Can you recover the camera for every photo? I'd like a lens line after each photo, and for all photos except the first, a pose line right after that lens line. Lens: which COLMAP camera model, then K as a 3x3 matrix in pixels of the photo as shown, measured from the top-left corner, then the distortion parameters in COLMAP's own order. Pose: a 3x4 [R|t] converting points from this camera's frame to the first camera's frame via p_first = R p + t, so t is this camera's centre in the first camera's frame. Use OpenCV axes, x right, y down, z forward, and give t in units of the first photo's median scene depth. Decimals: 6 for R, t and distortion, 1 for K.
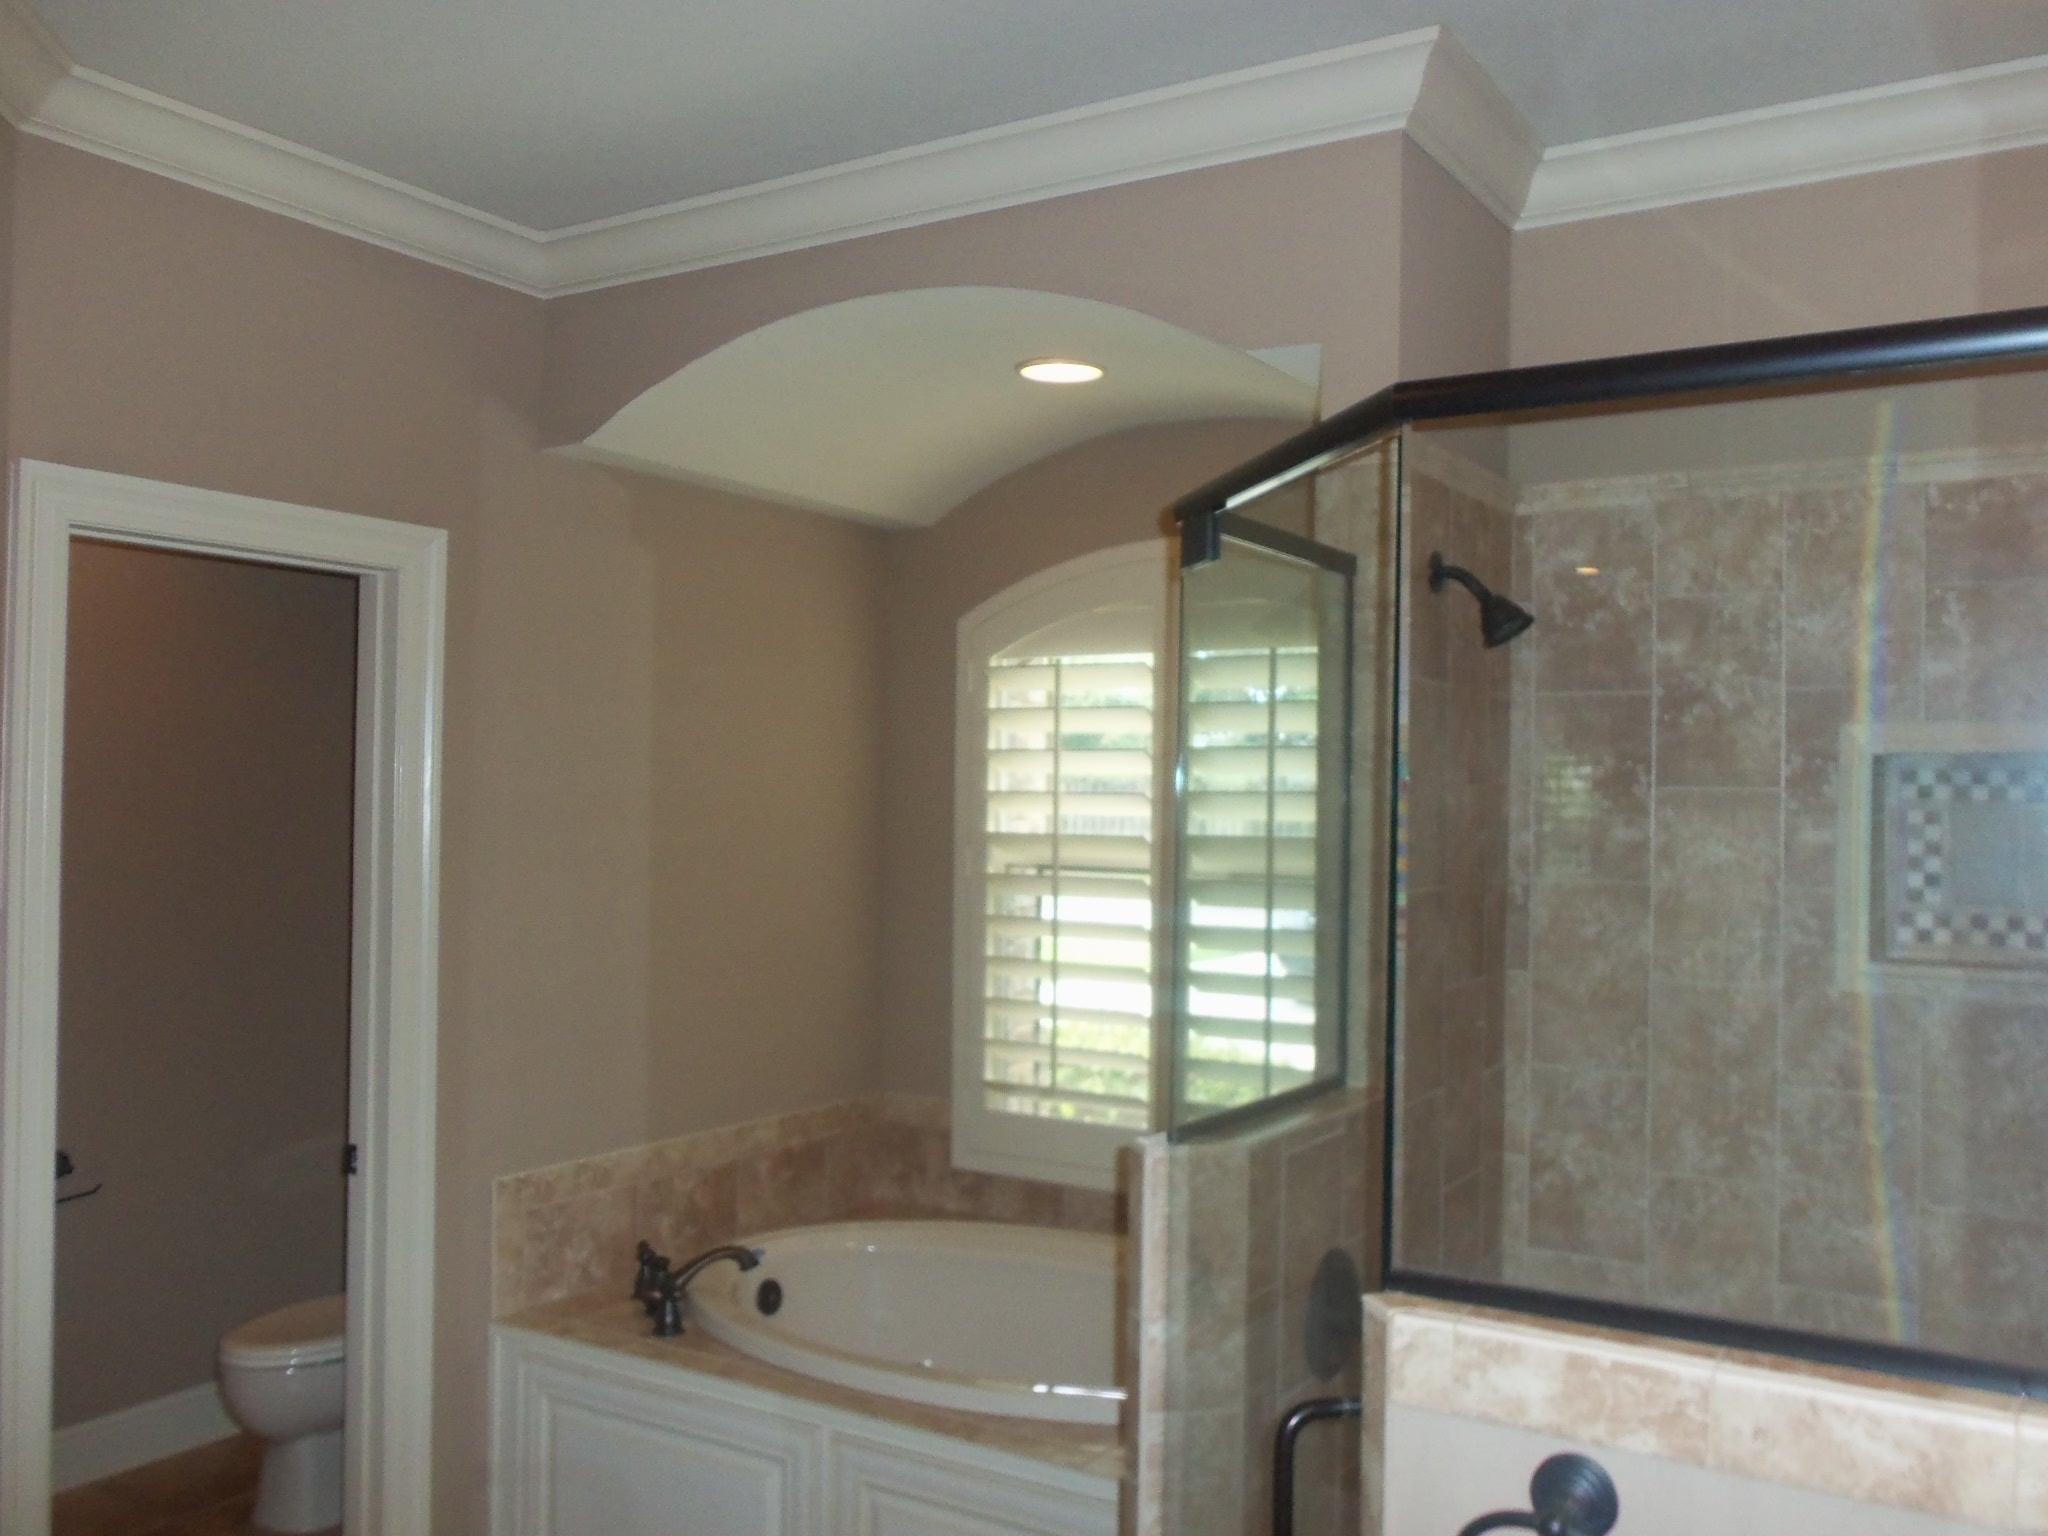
lens RADIAL K [[1730.5, 0, 1028.3], [0, 1730.5, 784.9], [0, 0, 1]] dist [-0.024163, 0.025001]
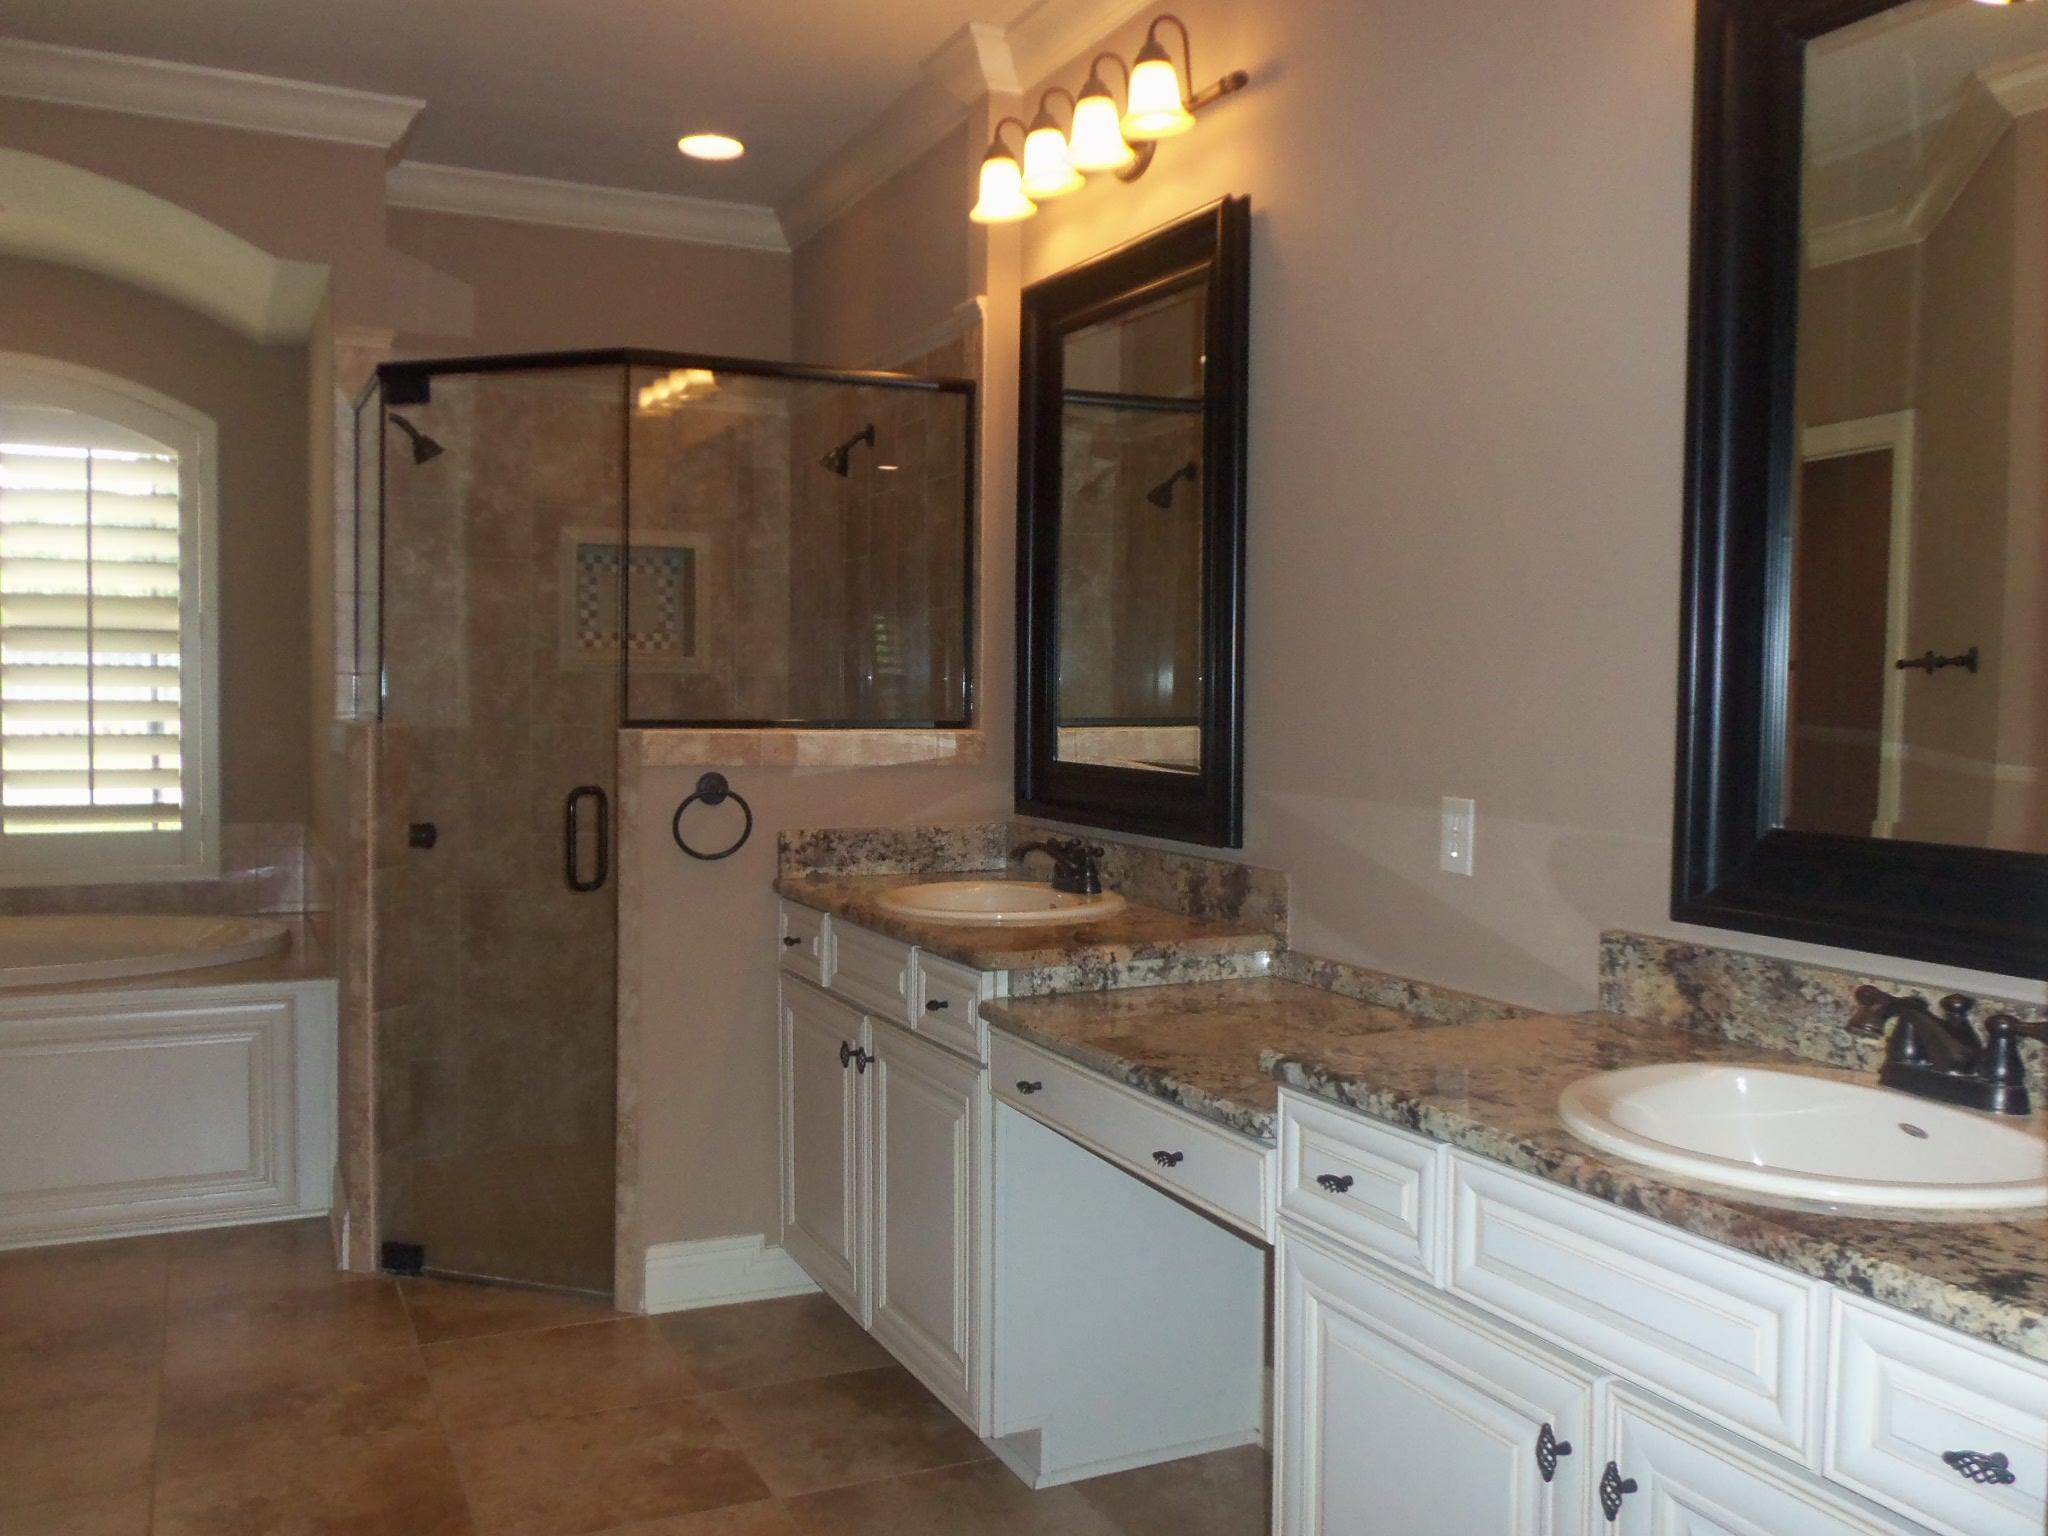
lens RADIAL K [[1730.5, 0, 1026.9], [0, 1730.5, 767.5], [0, 0, 1]] dist [-0.024163, 0.025001]
pose [[0.518748, -0.042369, 0.853877, -0.849961], [-0.005337, 0.998591, 0.052792, 0.120562], [-0.854911, -0.031943, 0.517791, -0.391012]]
